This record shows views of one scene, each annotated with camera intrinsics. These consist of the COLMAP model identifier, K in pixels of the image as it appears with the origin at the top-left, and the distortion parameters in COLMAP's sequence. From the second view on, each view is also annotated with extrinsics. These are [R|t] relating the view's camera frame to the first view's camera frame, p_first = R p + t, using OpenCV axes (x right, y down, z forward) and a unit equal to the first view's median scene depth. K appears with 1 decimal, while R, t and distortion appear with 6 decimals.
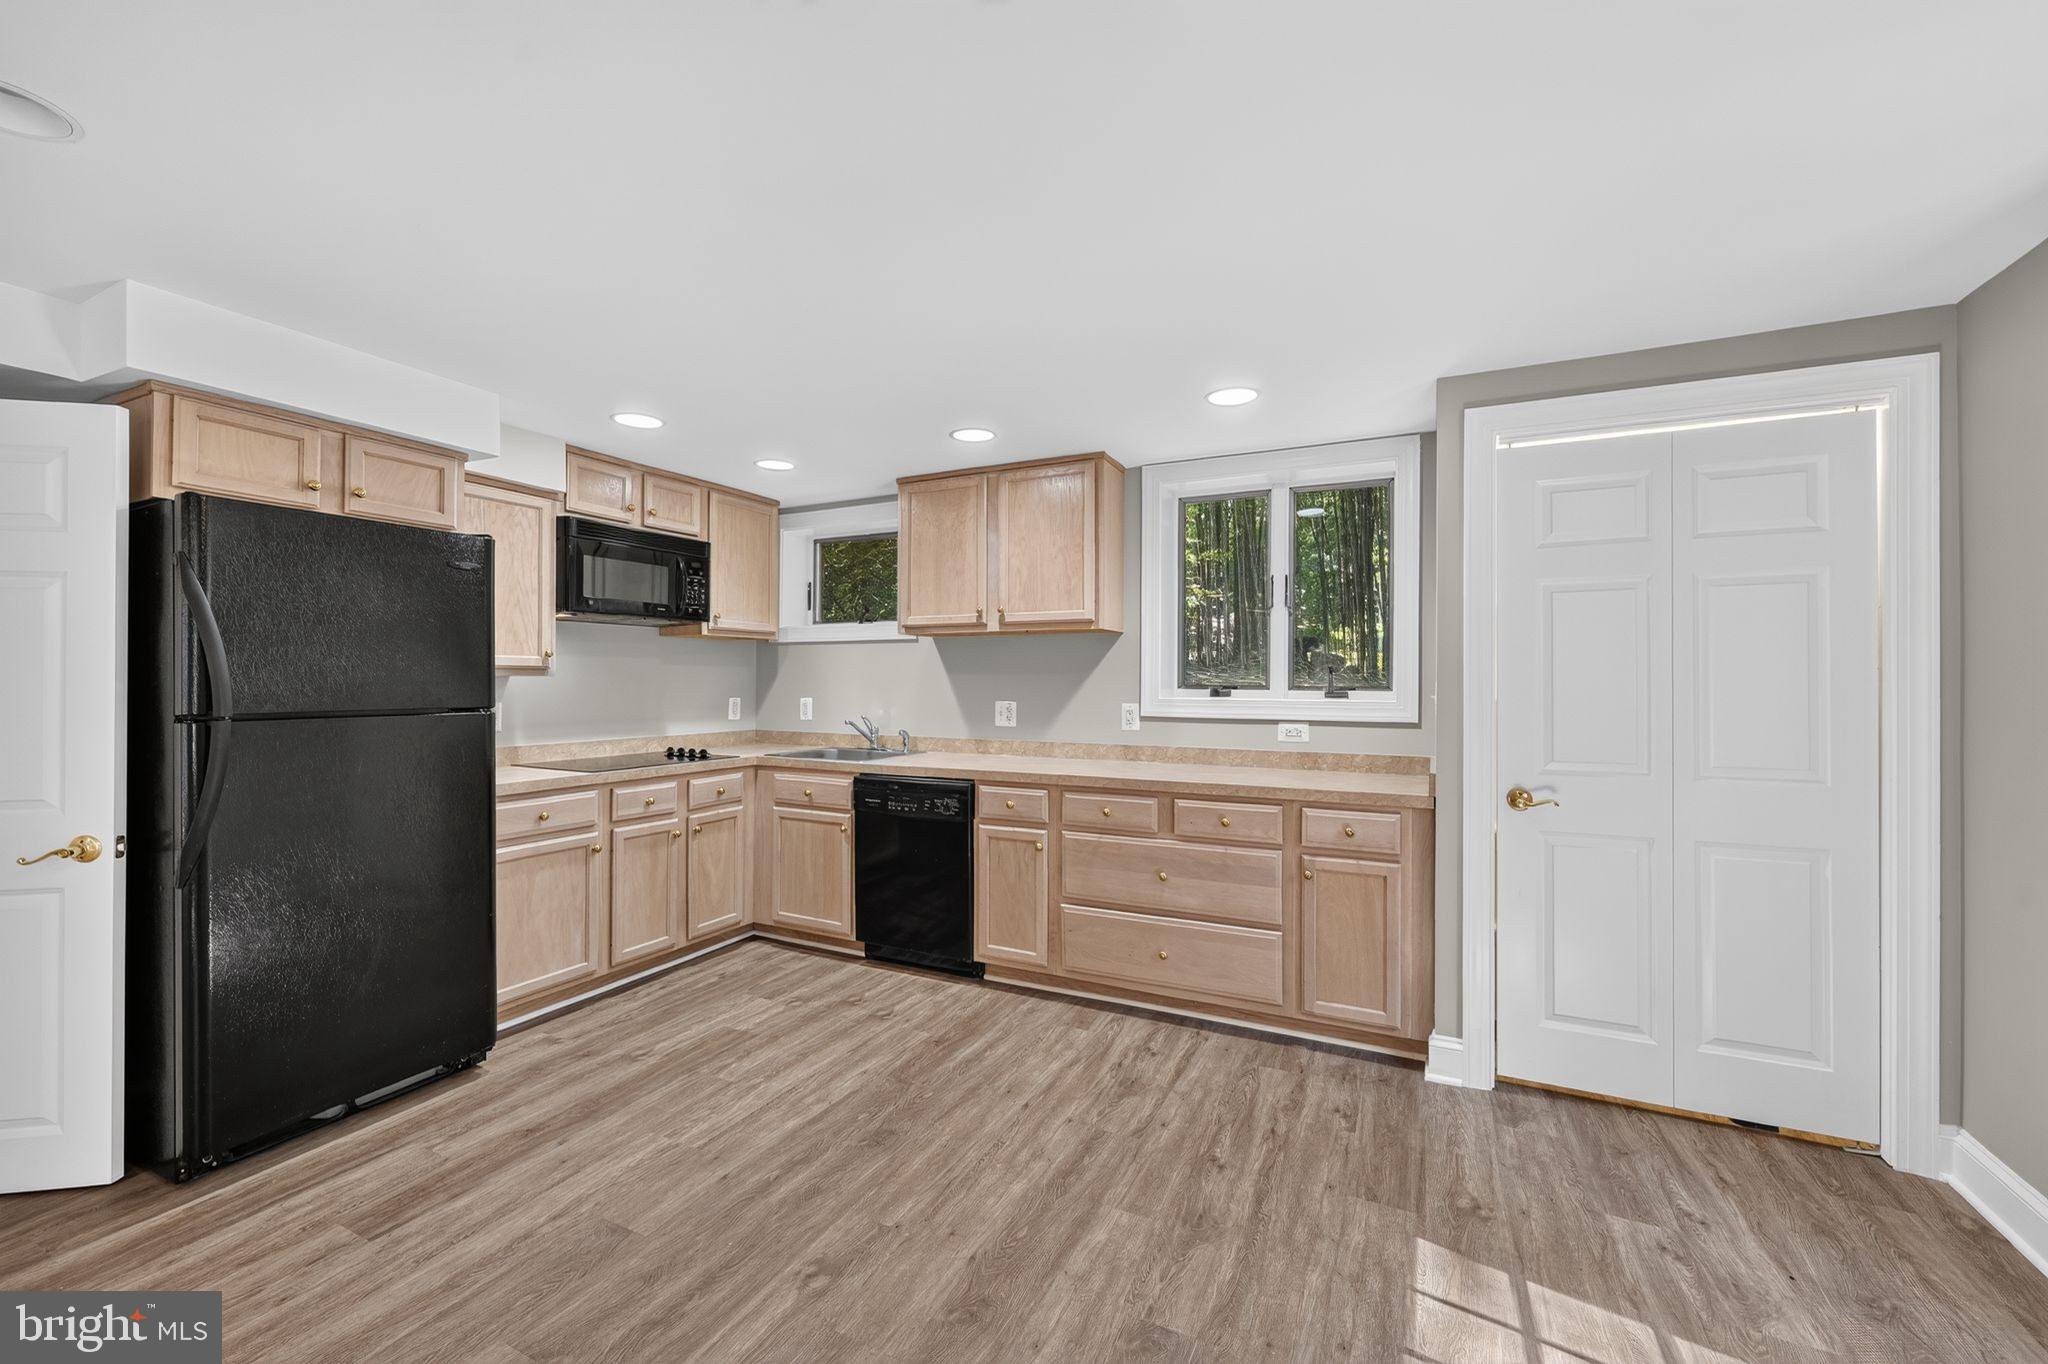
lens RADIAL K [[820.0, 0, 1012.8], [0, 820.0, 681.3], [0, 0, 1]] dist [0.015277, 0.000196]
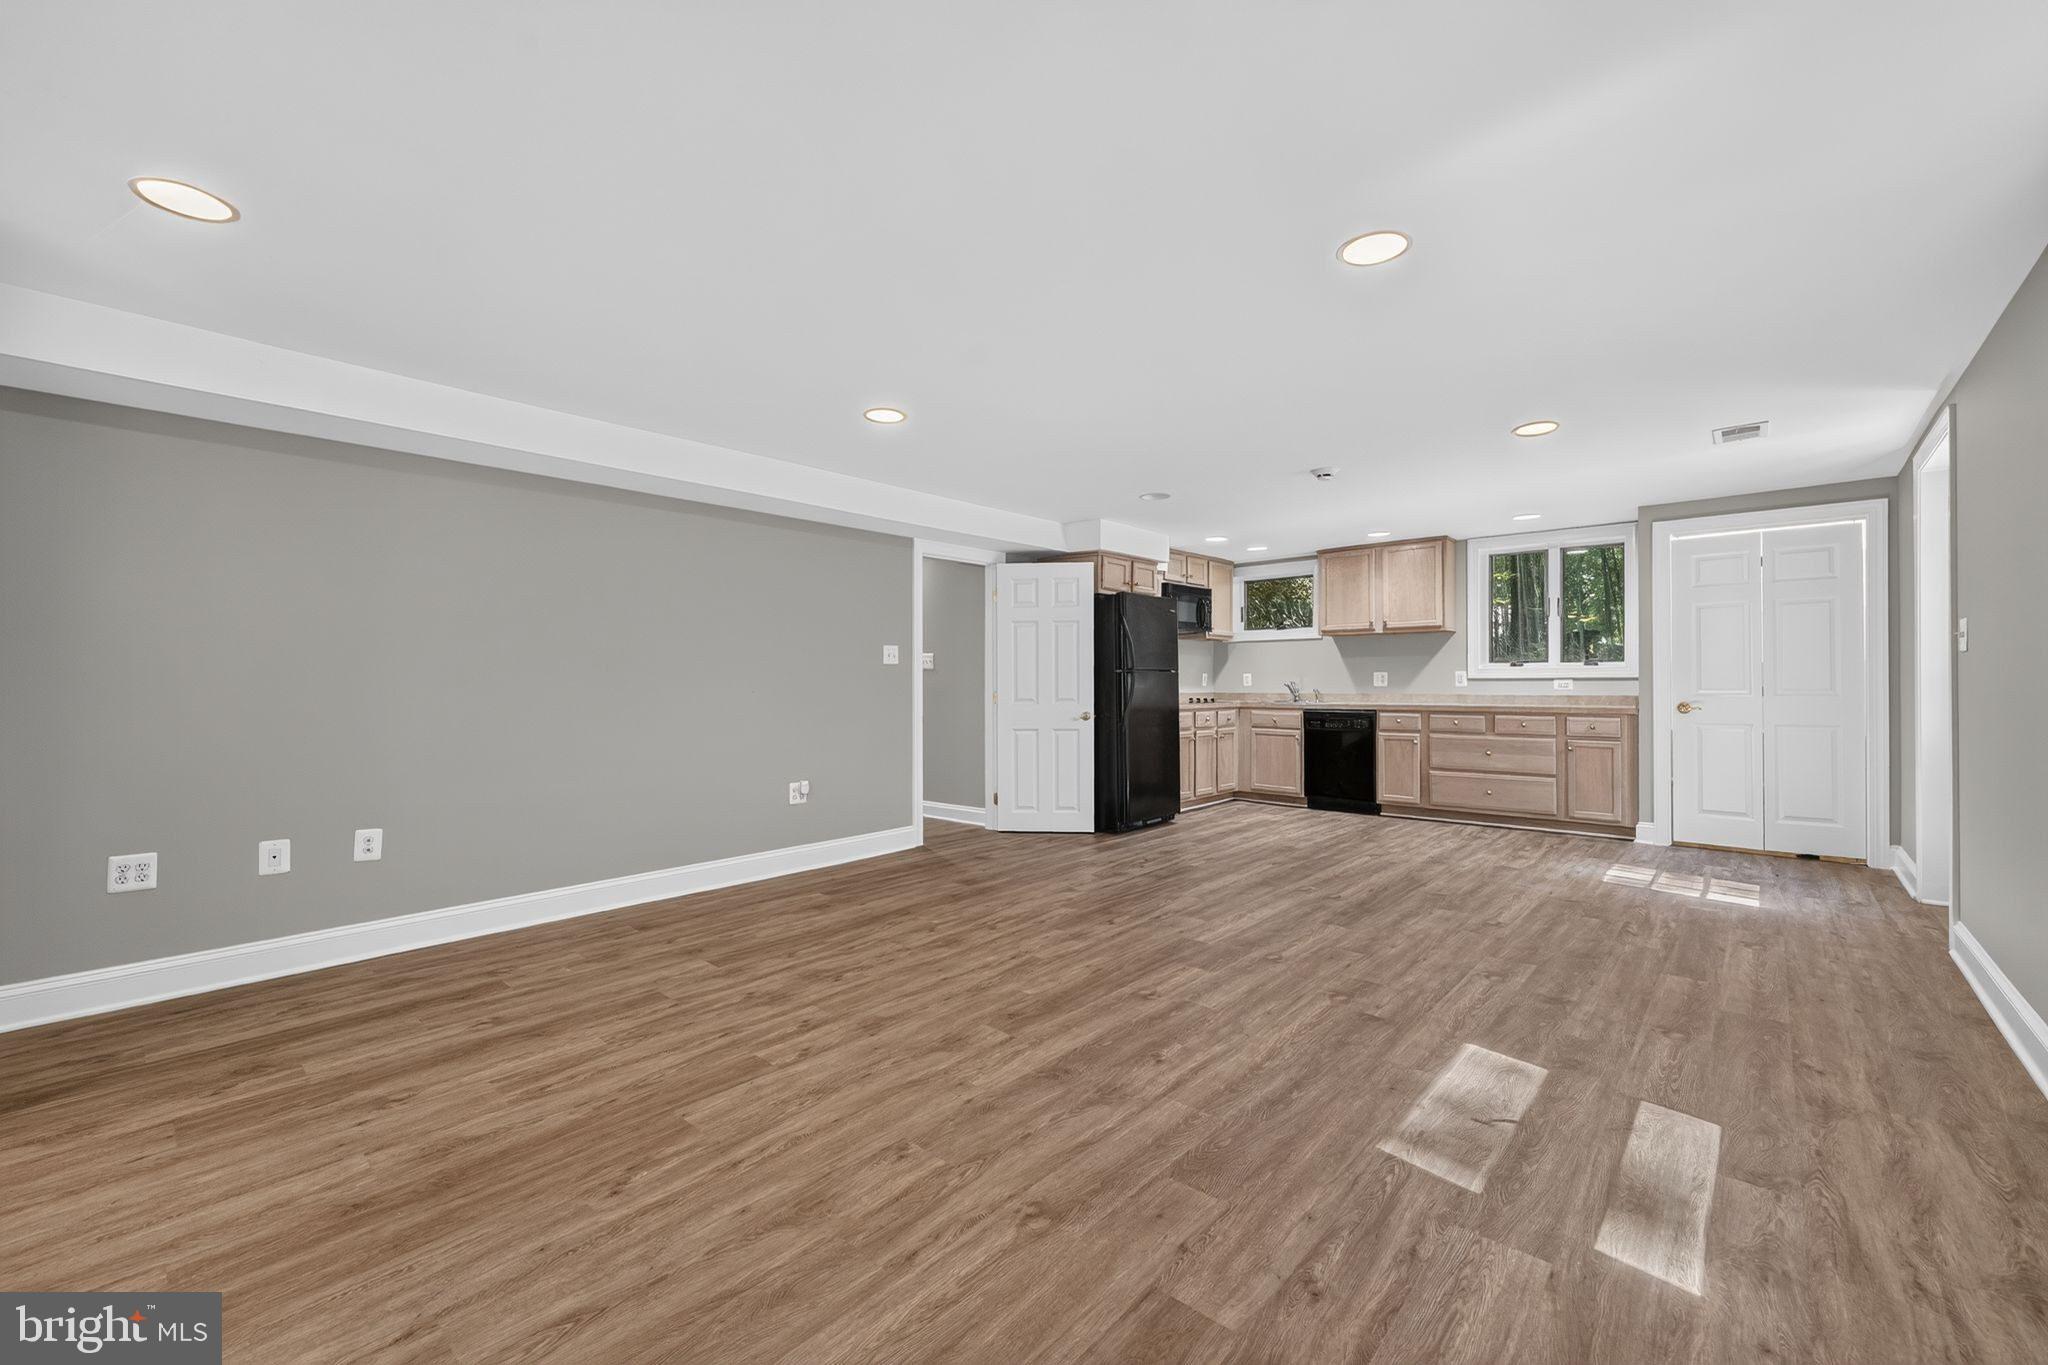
lens RADIAL K [[820.0, 0, 1039.1], [0, 820.0, 681.5], [0, 0, 1]] dist [0.015277, 0.000196]
pose [[0.968725, -0.006932, -0.248041, -0.332708], [0.006460, 0.999975, -0.002715, 0.052929], [0.248054, 0.001027, 0.968746, -1.067319]]
